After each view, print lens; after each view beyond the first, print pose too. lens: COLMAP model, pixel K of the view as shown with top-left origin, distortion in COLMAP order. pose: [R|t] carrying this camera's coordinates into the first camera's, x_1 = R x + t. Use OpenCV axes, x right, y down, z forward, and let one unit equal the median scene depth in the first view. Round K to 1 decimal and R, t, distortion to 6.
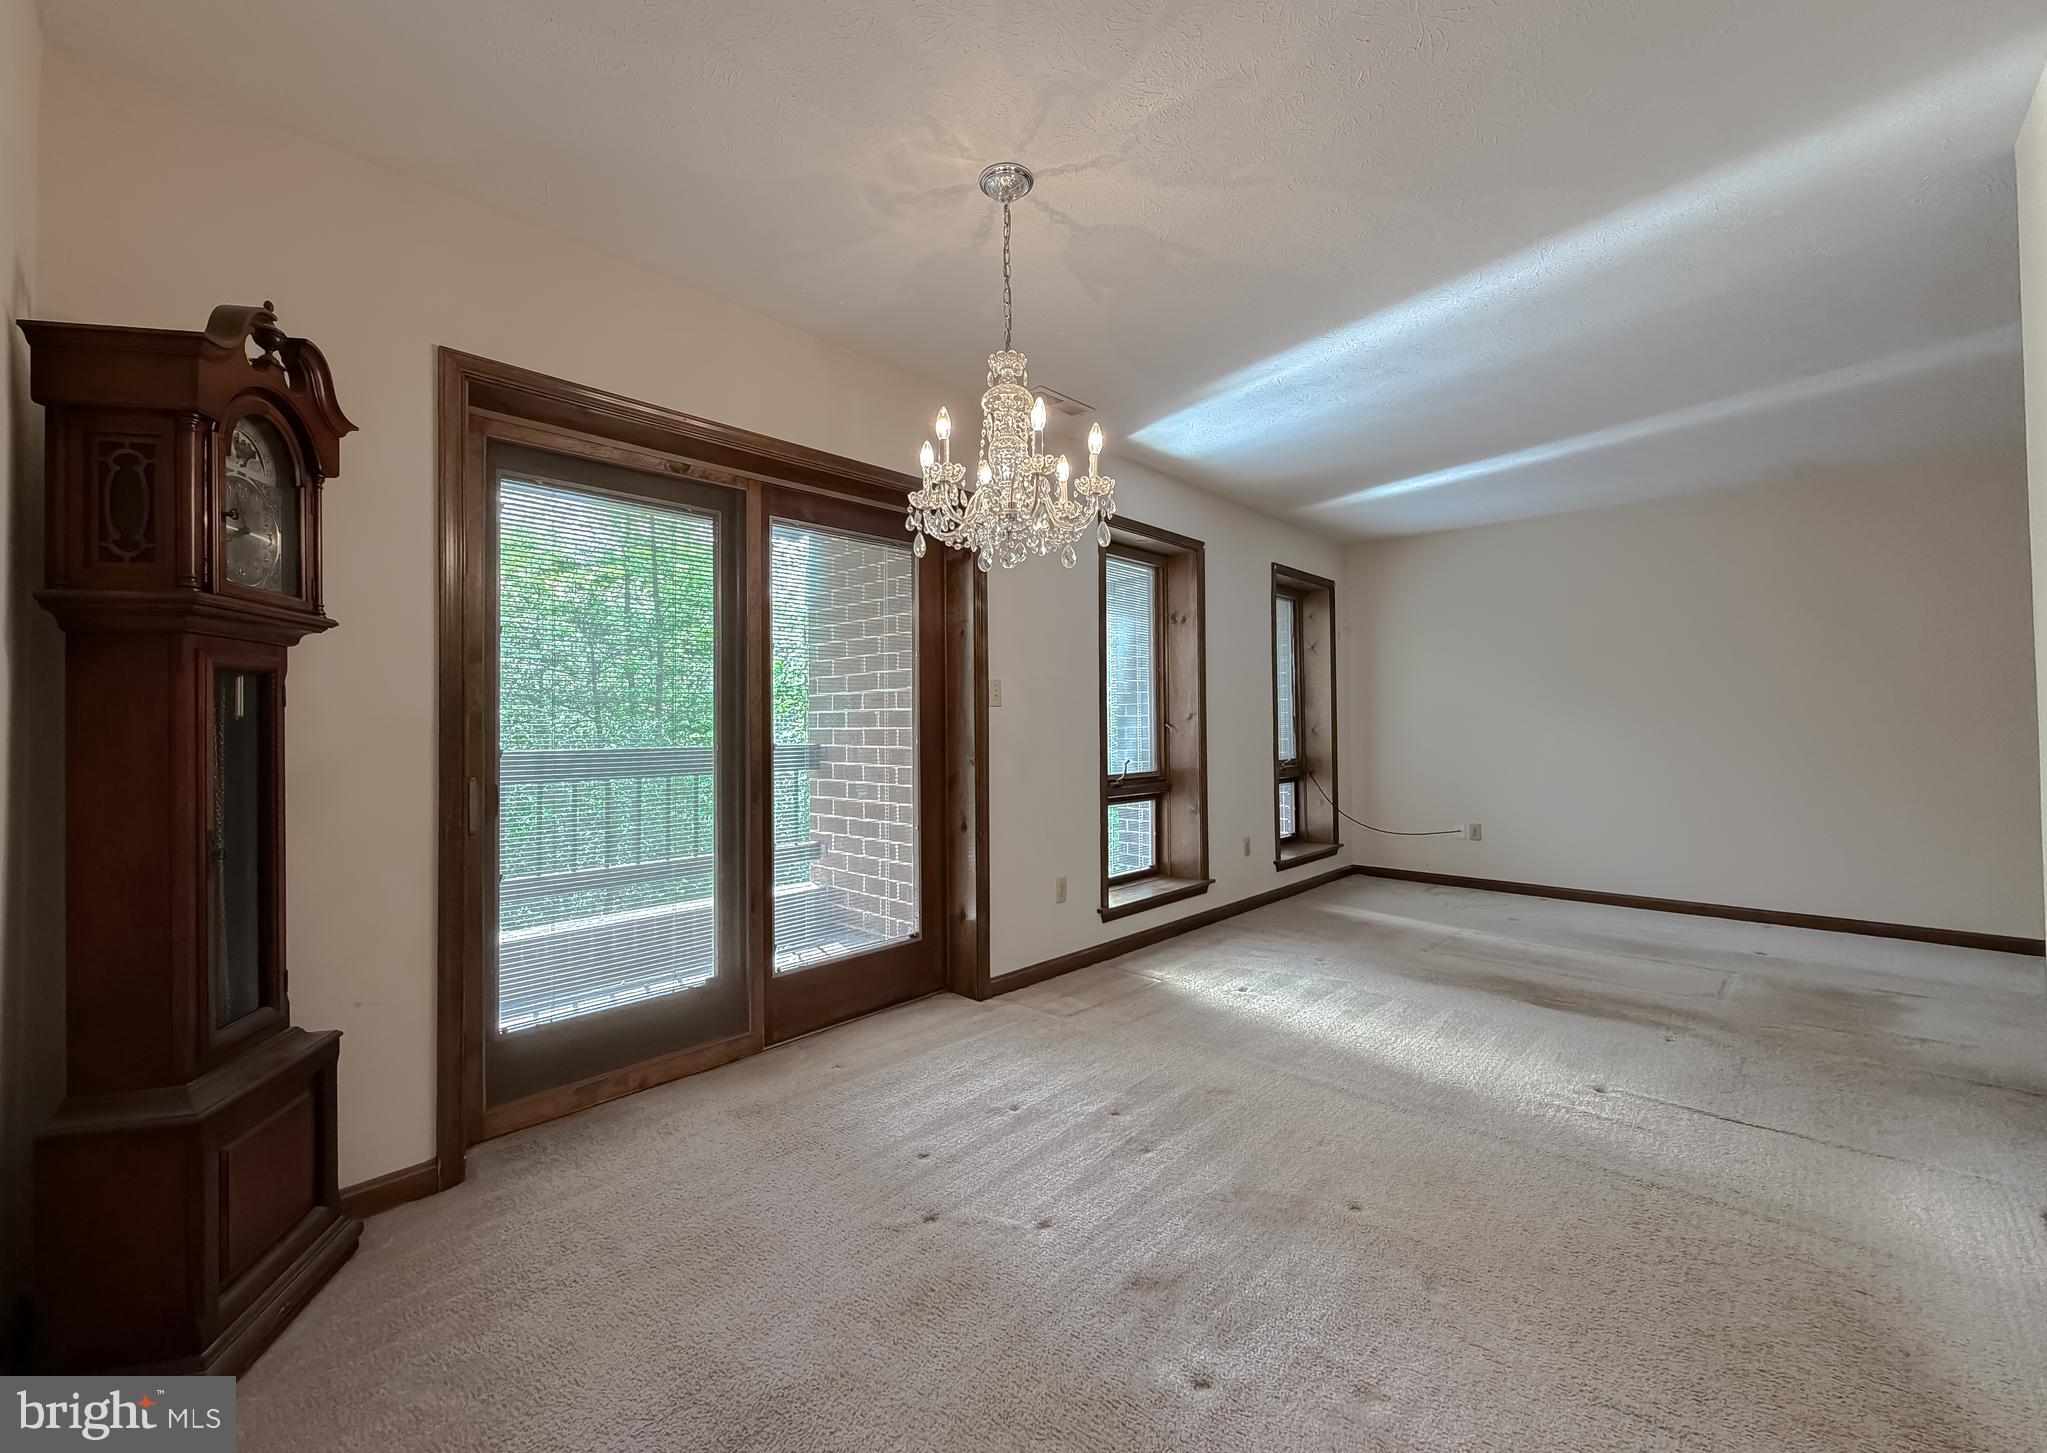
lens RADIAL K [[831.6, 0, 1014.3], [0, 831.6, 707.0], [0, 0, 1]] dist [0.000330, 0.000303]
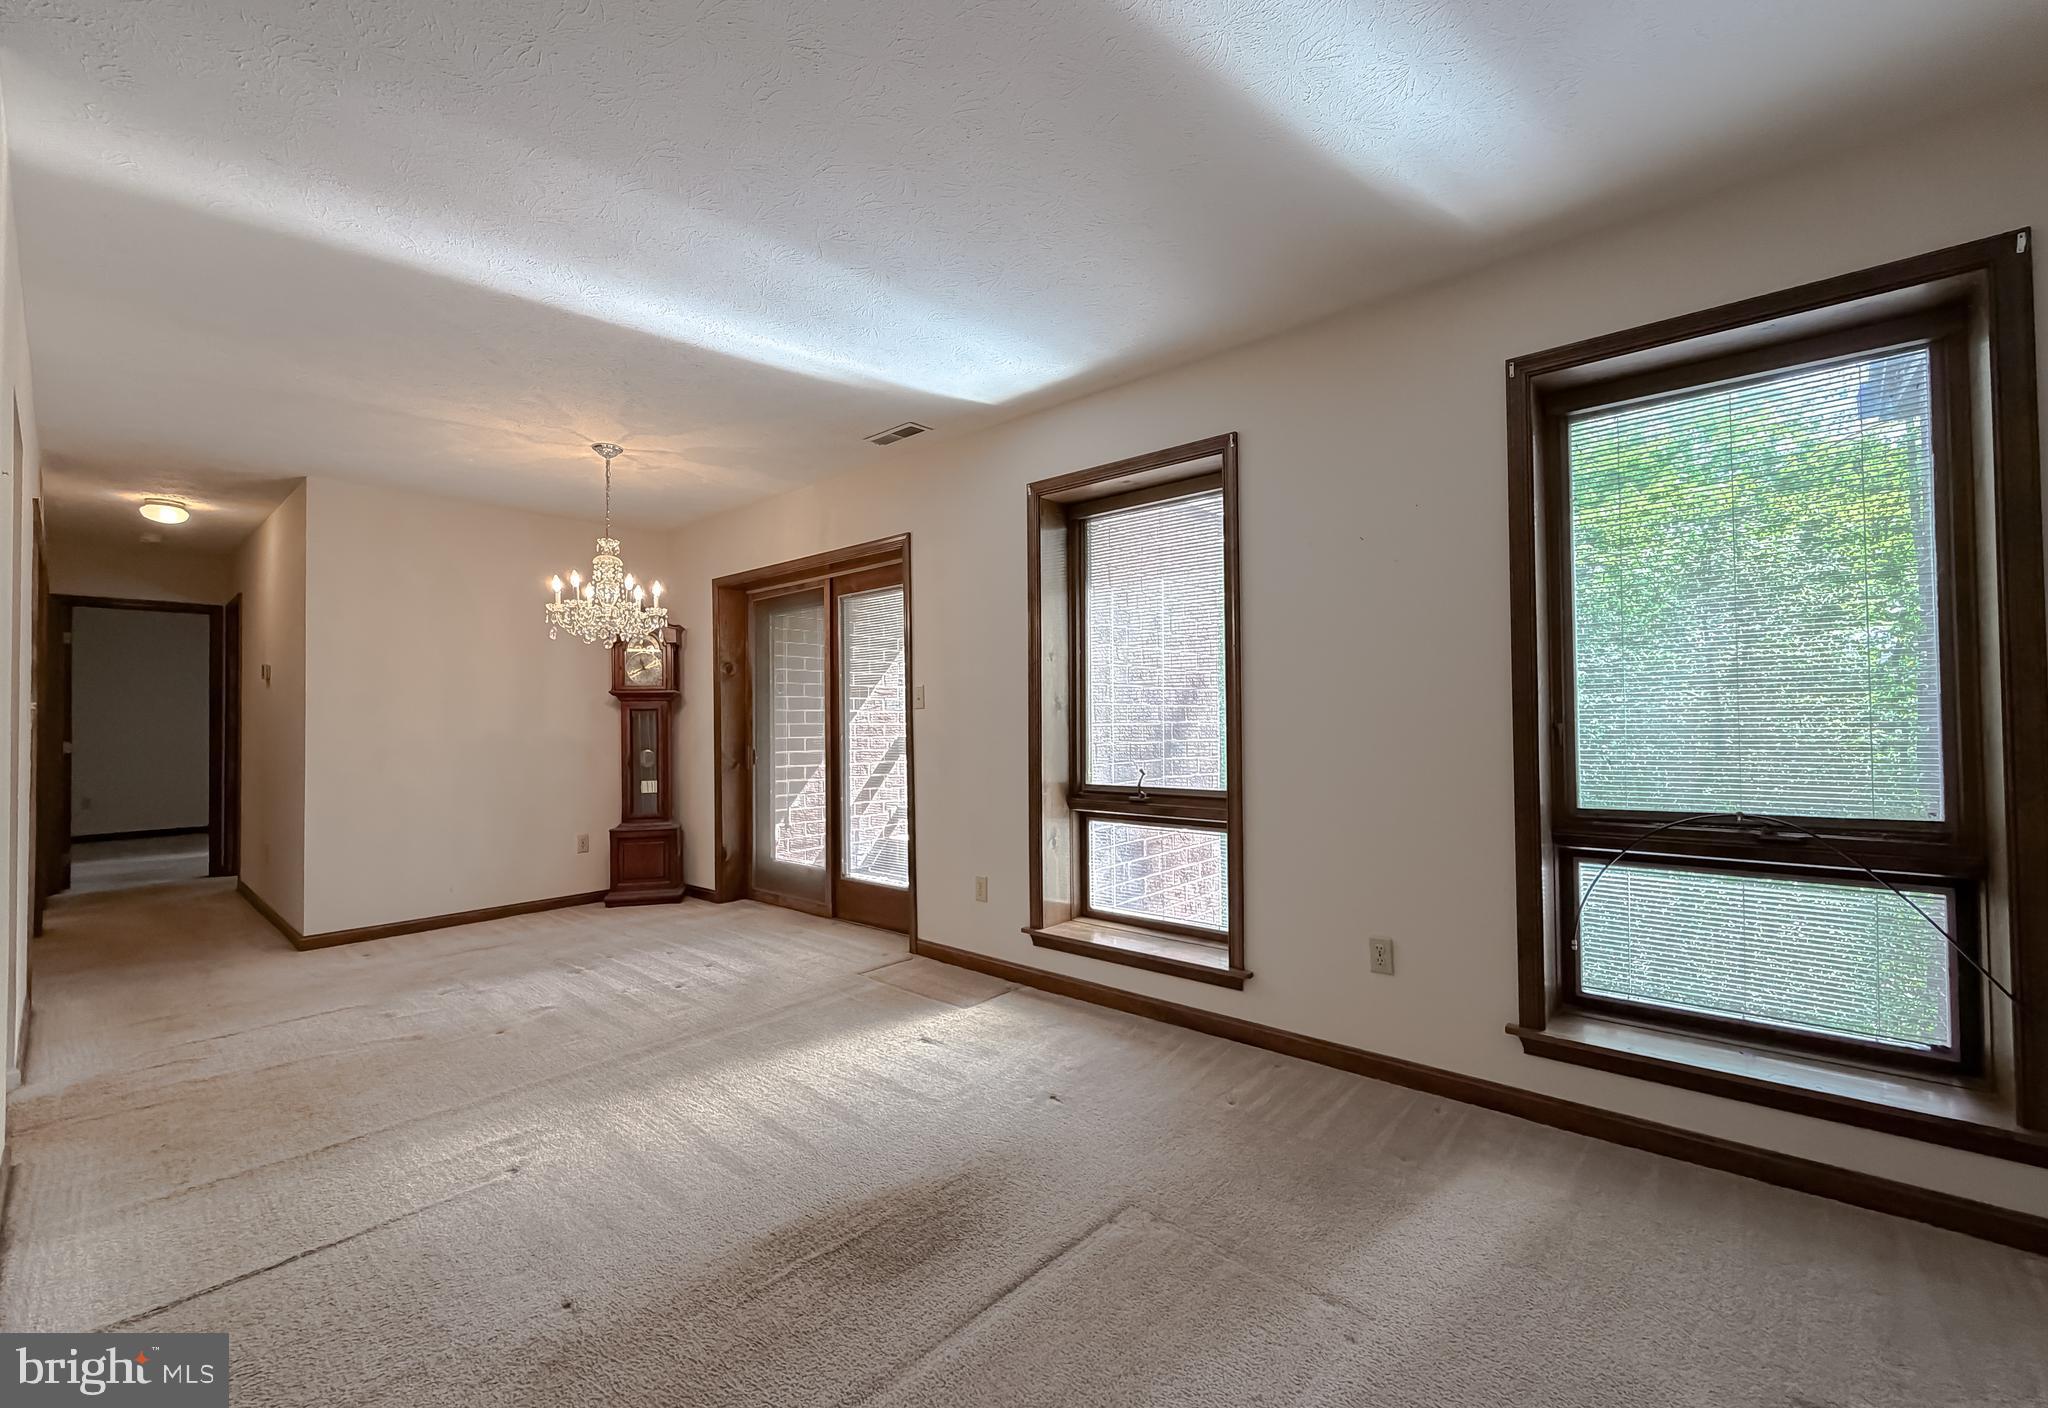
lens RADIAL K [[835.8, 0, 1012.9], [0, 835.8, 706.7], [0, 0, 1]] dist [0.004493, 0.000351]
pose [[0.031162, -0.006483, -0.999493, 0.980581], [0.037920, 0.999267, -0.005299, 0.005693], [0.998795, -0.037736, 0.031385, 0.927749]]
